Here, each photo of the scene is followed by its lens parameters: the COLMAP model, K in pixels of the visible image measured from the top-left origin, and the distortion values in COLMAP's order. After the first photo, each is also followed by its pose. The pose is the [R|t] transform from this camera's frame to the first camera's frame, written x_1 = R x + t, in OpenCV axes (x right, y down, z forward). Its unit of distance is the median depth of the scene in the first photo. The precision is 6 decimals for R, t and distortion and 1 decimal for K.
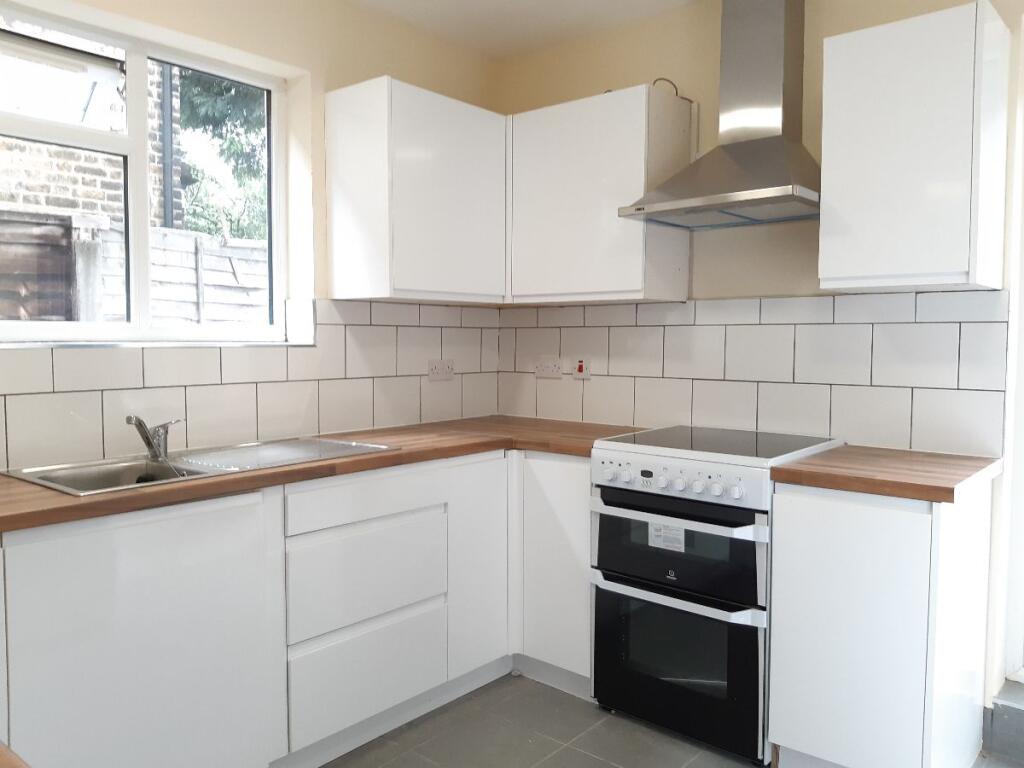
lens RADIAL K [[798.5, 0, 512.0], [0, 798.5, 384.0], [0, 0, 1]] dist [-0.000704, -0.000281]
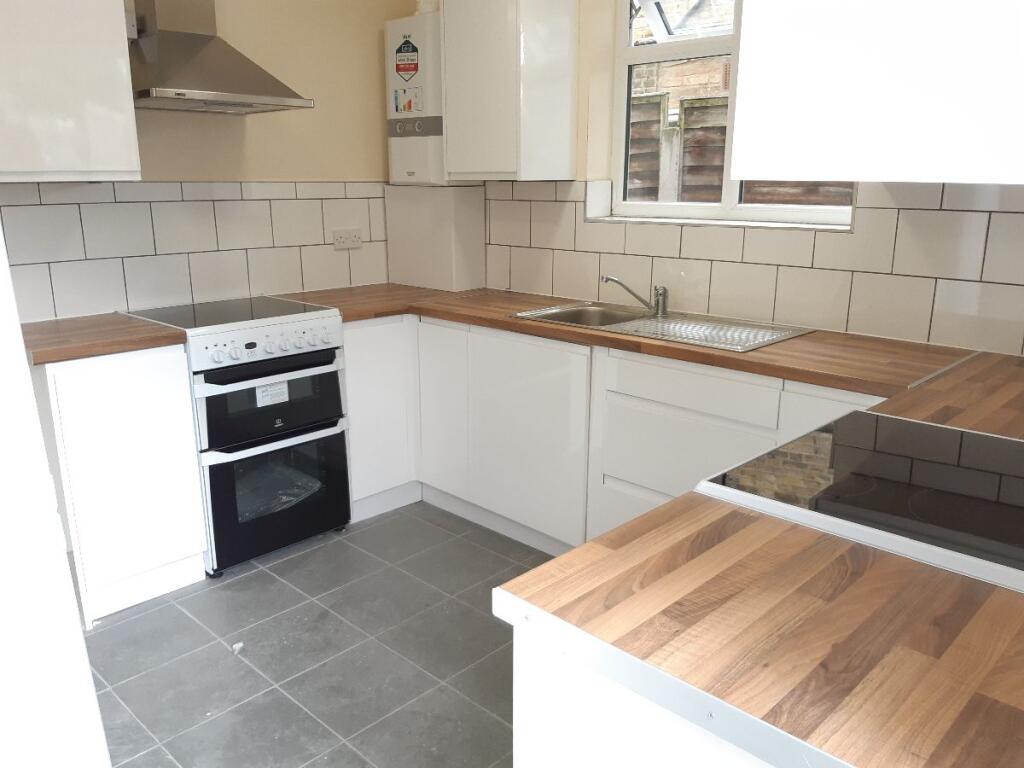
lens RADIAL K [[798.5, 0, 512.0], [0, 798.5, 384.0], [0, 0, 1]] dist [-0.000704, -0.000281]
pose [[0.051762, -0.254794, 0.965609, -0.908760], [0.070344, 0.965434, 0.250977, -0.091094], [-0.996179, 0.054934, 0.067896, 0.560931]]
